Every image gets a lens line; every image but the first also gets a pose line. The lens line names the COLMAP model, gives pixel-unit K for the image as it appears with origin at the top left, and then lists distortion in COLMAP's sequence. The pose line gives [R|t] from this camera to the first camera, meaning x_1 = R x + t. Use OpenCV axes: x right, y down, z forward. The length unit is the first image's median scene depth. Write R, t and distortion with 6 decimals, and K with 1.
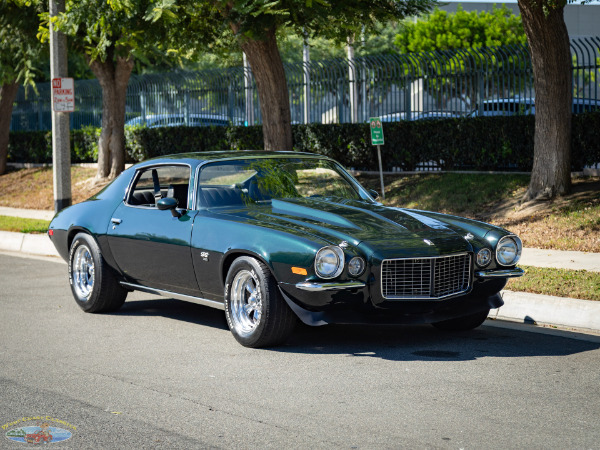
lens RADIAL K [[1930.4, 0, 300.0], [0, 1930.4, 225.0], [0, 0, 1]] dist [0.000355, 0.678688]
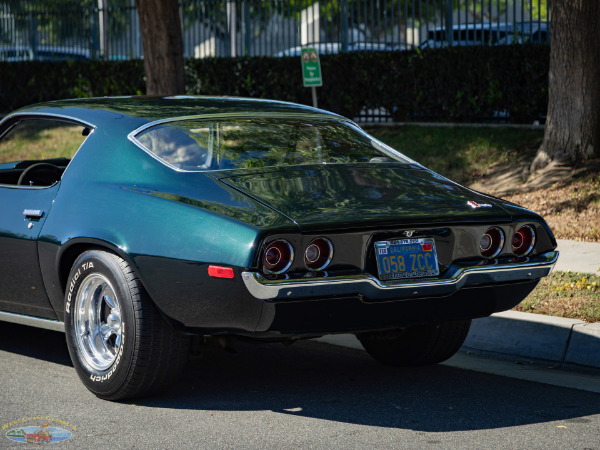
lens RADIAL K [[1930.4, 0, 300.0], [0, 1930.4, 225.0], [0, 0, 1]] dist [0.000355, 0.678688]
pose [[0.995747, -0.006786, 0.091881, -0.024694], [0.003933, 0.999506, 0.031191, -0.010481], [-0.092047, -0.030697, 0.995281, 0.241557]]
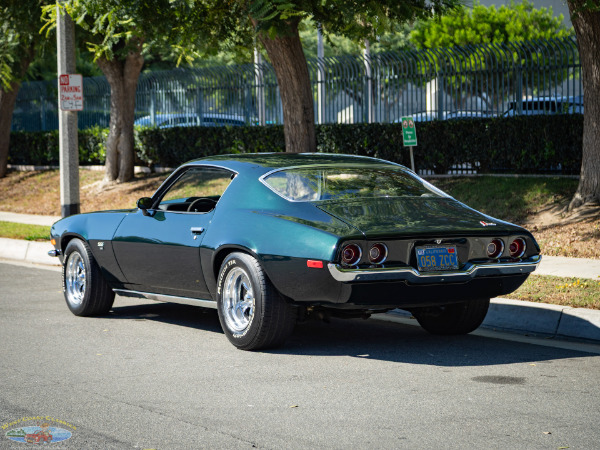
lens RADIAL K [[1930.4, 0, 300.0], [0, 1930.4, 225.0], [0, 0, 1]] dist [0.000355, 0.678688]
pose [[0.999982, -0.000540, 0.005961, -0.015254], [0.000540, 1.000000, 0.000023, -0.002931], [-0.005961, -0.000020, 0.999982, 0.057572]]
